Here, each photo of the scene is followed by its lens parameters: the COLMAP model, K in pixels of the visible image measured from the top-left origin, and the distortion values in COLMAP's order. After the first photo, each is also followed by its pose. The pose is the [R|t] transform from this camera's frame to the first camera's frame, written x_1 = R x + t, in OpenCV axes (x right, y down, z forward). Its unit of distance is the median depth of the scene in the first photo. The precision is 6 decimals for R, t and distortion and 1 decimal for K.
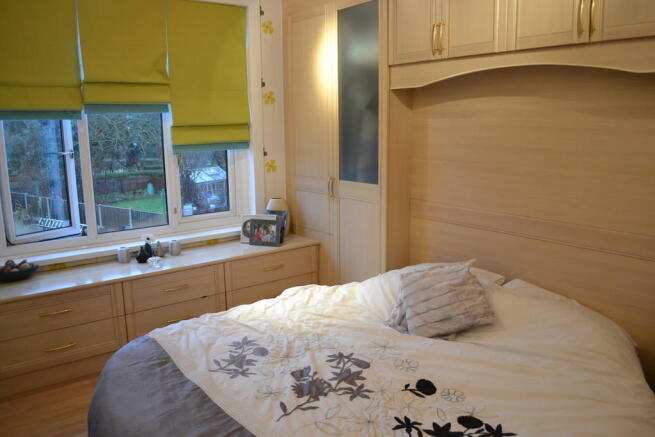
lens RADIAL K [[528.7, 0, 346.2], [0, 528.7, 219.3], [0, 0, 1]] dist [-0.079465, -0.000671]
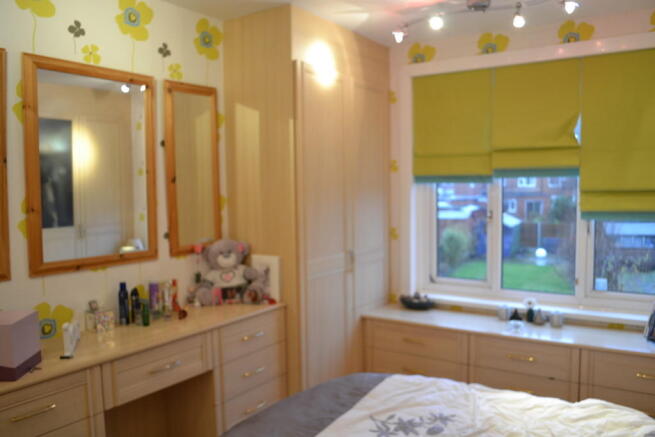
lens RADIAL K [[528.7, 0, 331.3], [0, 528.7, 209.1], [0, 0, 1]] dist [-0.079465, -0.000671]
pose [[0.292821, 0.050480, -0.954834, 0.496265], [-0.167567, 0.985860, 0.000732, -0.084550], [0.941370, 0.159784, 0.297139, 0.362008]]
